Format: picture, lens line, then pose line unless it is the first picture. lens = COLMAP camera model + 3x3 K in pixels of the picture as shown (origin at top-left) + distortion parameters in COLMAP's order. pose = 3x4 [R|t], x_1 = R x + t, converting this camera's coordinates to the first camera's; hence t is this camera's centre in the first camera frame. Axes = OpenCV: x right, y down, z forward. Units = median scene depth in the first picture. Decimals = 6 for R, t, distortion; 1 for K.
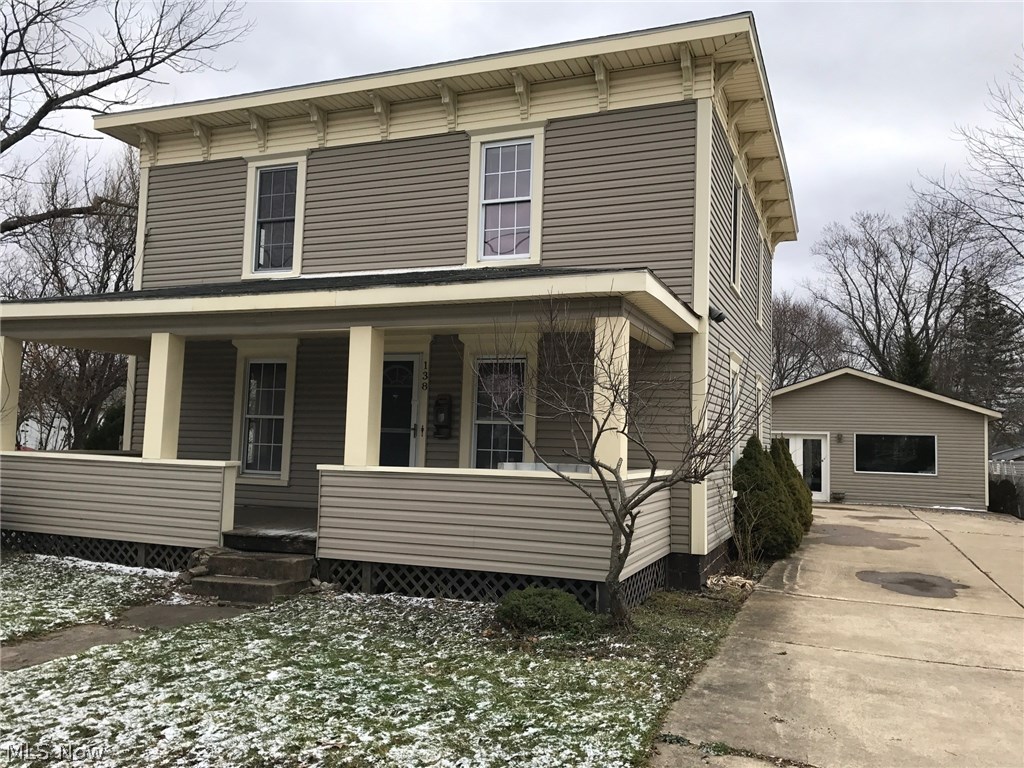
lens RADIAL K [[840.1, 0, 512.0], [0, 840.1, 384.0], [0, 0, 1]] dist [0.069113, -0.081763]
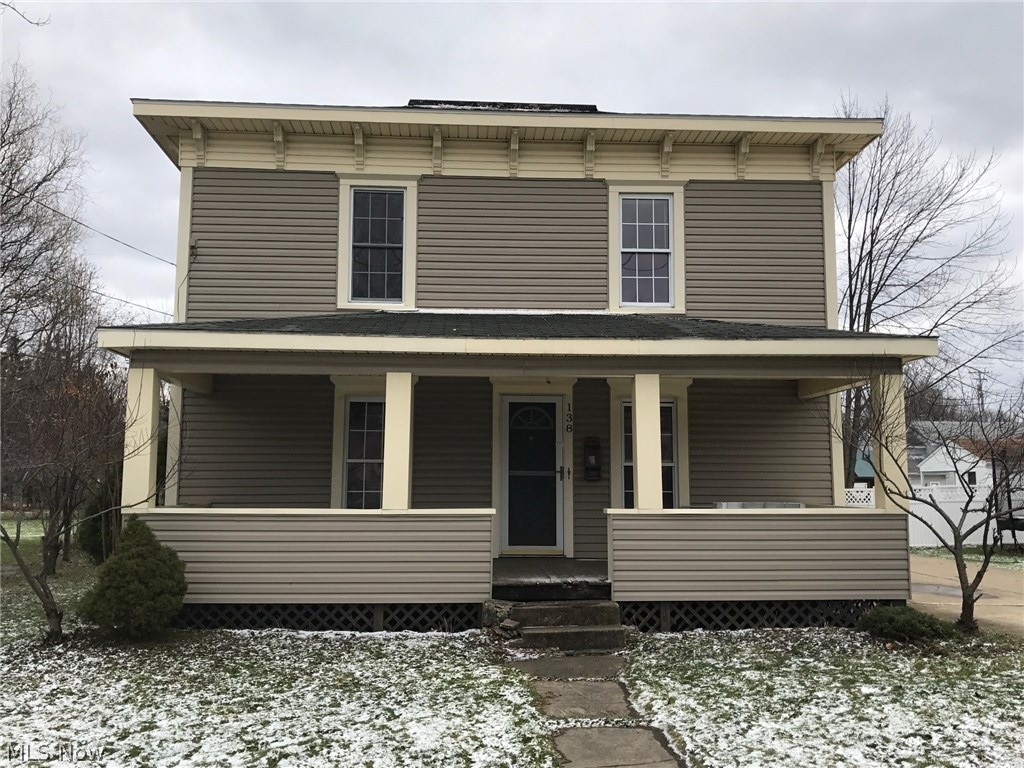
lens RADIAL K [[945.2, 0, 512.0], [0, 945.2, 384.0], [0, 0, 1]] dist [0.074020, -0.003275]
pose [[0.900272, 0.020814, 0.434829, -0.664625], [-0.007115, 0.999426, -0.033110, -0.012732], [-0.435269, 0.026715, 0.899904, 0.018861]]
